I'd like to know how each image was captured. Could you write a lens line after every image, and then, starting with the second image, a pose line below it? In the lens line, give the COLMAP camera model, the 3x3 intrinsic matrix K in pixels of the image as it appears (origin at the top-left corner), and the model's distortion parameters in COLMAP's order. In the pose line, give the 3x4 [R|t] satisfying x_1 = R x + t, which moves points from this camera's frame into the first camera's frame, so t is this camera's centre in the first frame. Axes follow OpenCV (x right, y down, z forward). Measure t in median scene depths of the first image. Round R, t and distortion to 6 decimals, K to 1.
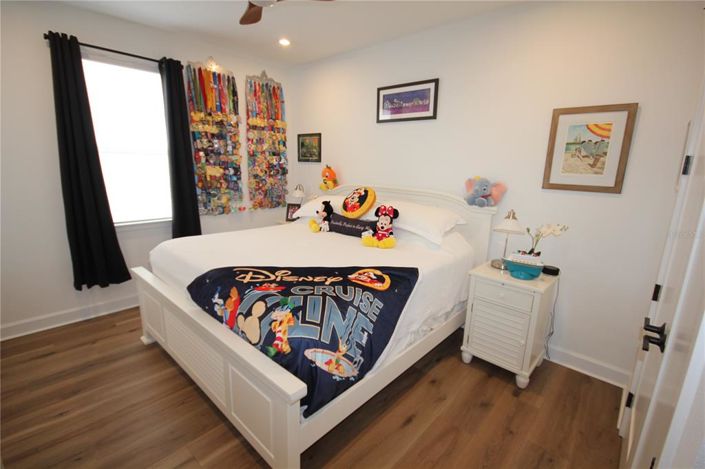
lens RADIAL K [[327.2, 0, 354.4], [0, 327.2, 235.2], [0, 0, 1]] dist [-0.001314, -0.001359]
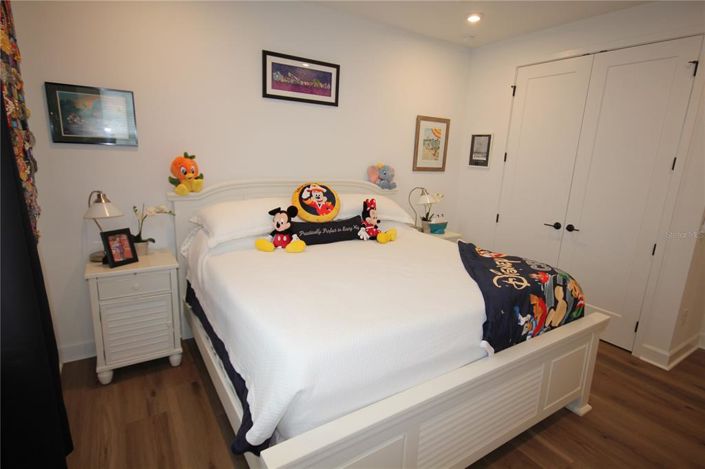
lens RADIAL K [[372.9, 0, 355.6], [0, 372.9, 233.7], [0, 0, 1]] dist [0.000144, -0.000189]
pose [[0.242773, -0.223689, 0.943941, -1.030753], [0.173039, 0.967432, 0.184752, -0.214464], [-0.954525, 0.118486, 0.273573, 0.805677]]
